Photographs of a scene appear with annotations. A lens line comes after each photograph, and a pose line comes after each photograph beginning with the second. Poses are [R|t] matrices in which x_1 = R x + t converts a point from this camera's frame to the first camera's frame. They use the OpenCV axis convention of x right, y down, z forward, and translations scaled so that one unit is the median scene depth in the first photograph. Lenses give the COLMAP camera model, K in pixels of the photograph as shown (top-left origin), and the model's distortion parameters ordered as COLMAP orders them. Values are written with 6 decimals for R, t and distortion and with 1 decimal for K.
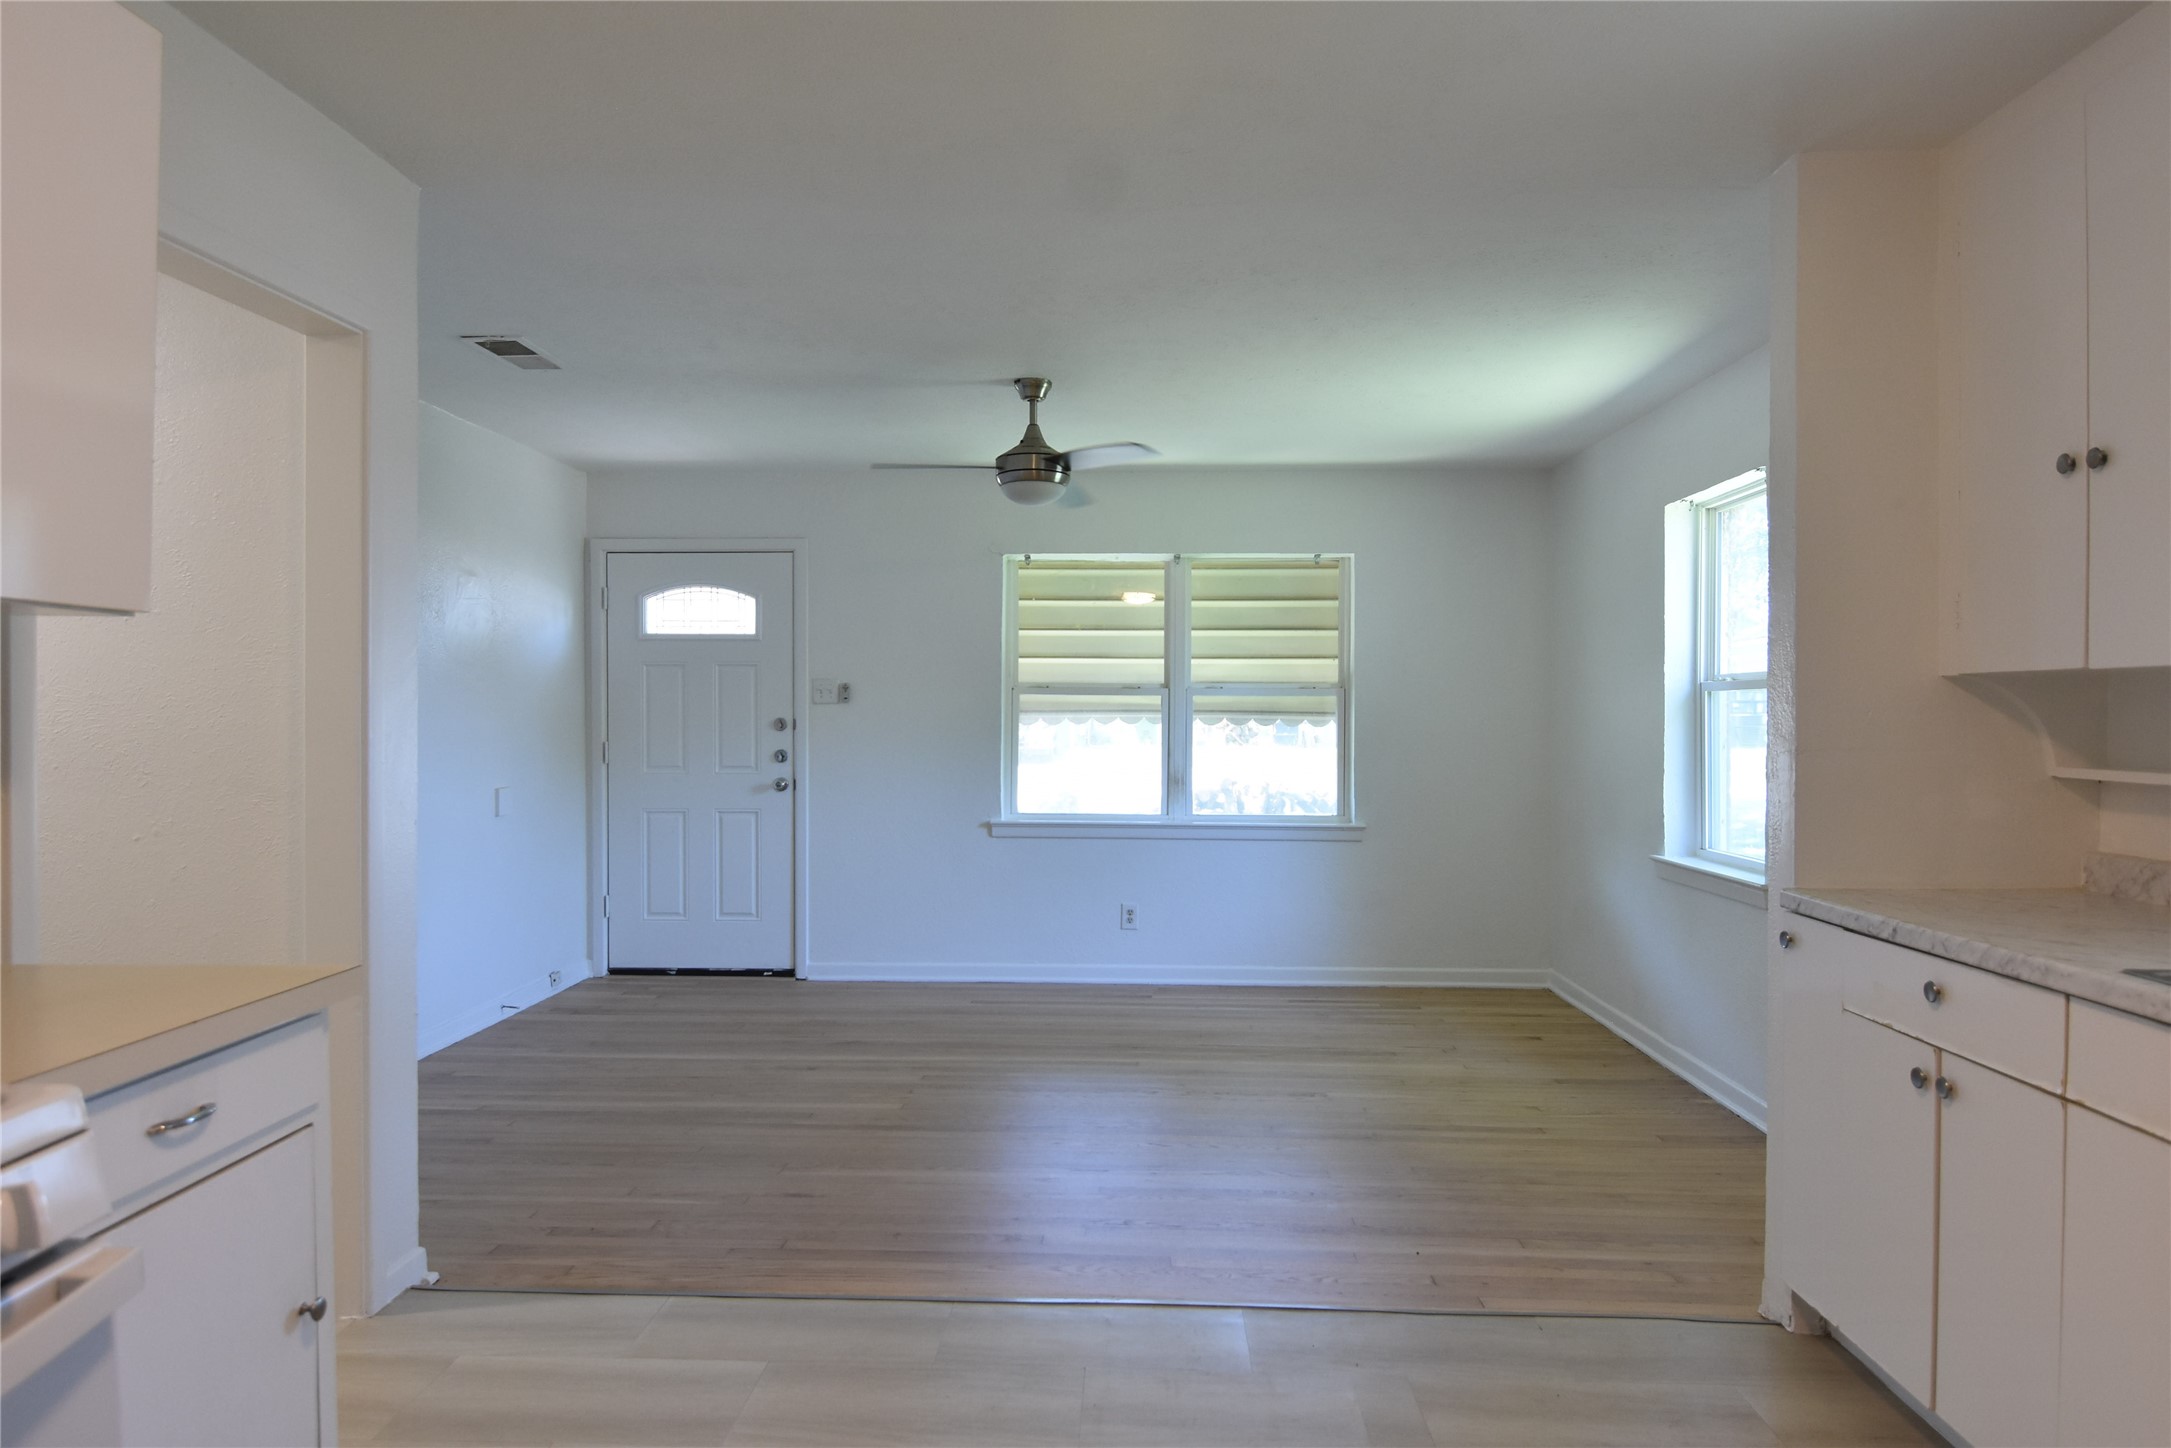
lens RADIAL K [[1346.8, 0, 1085.5], [0, 1346.8, 724.0], [0, 0, 1]] dist [0.002405, -0.015463]
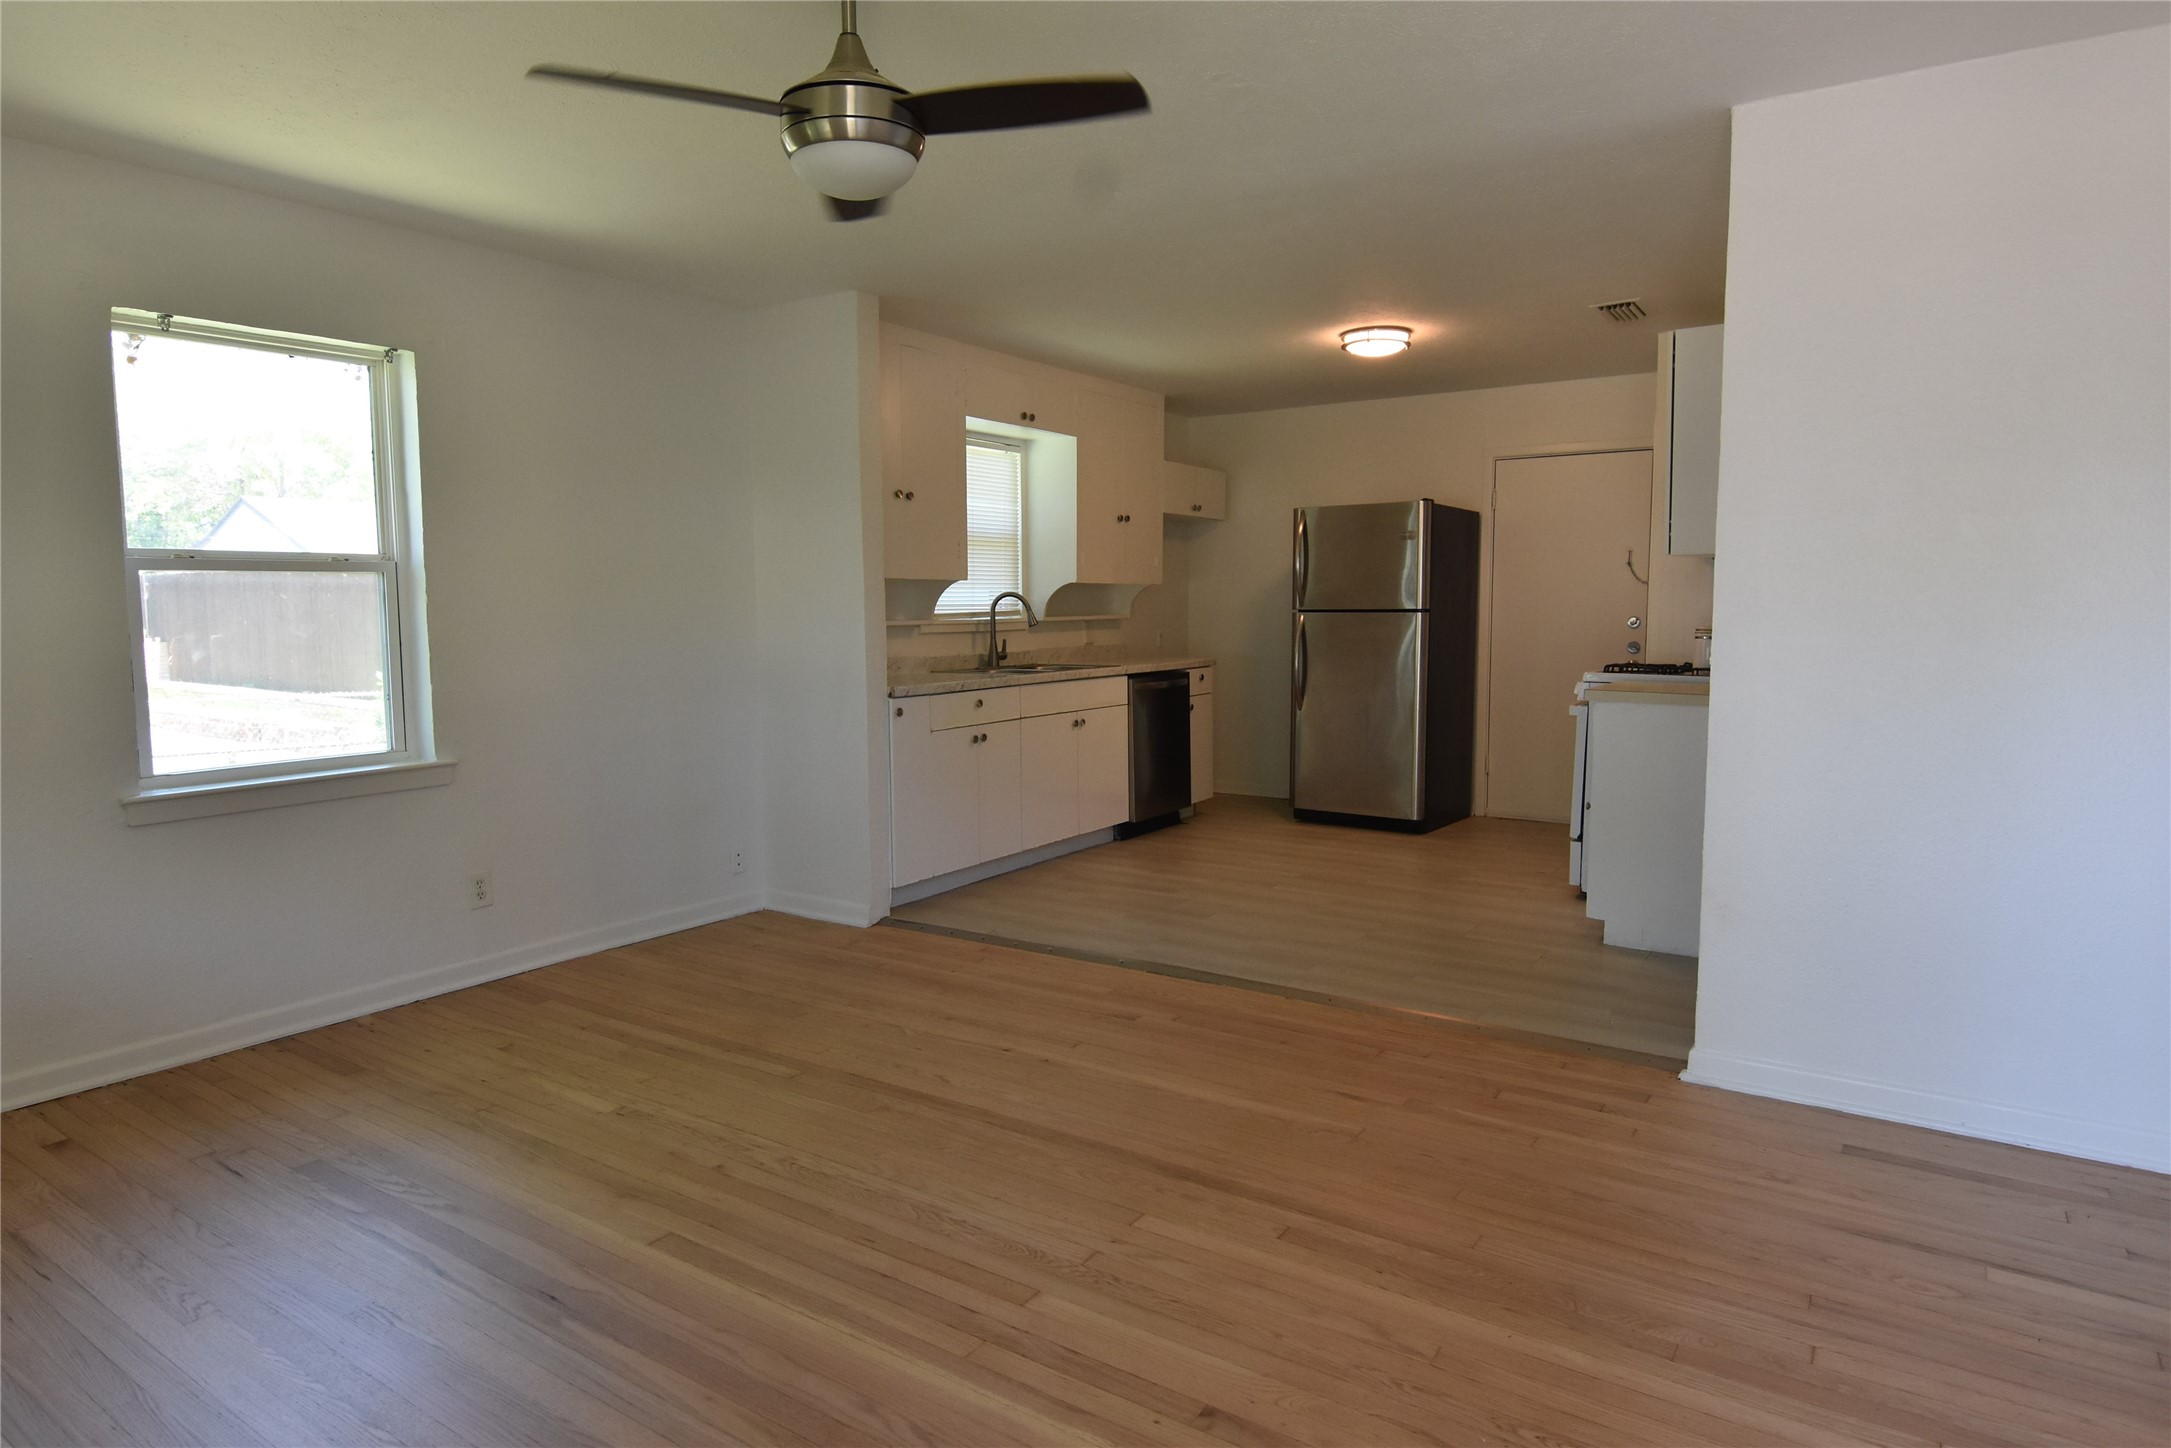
lens RADIAL K [[1231.4, 0, 1085.5], [0, 1231.4, 724.0], [0, 0, 1]] dist [0.001741, -0.014966]
pose [[-0.851328, -0.046421, 0.522576, -0.354431], [0.011439, 0.994199, 0.106951, -0.006708], [-0.524509, 0.097028, -0.845858, 1.292201]]
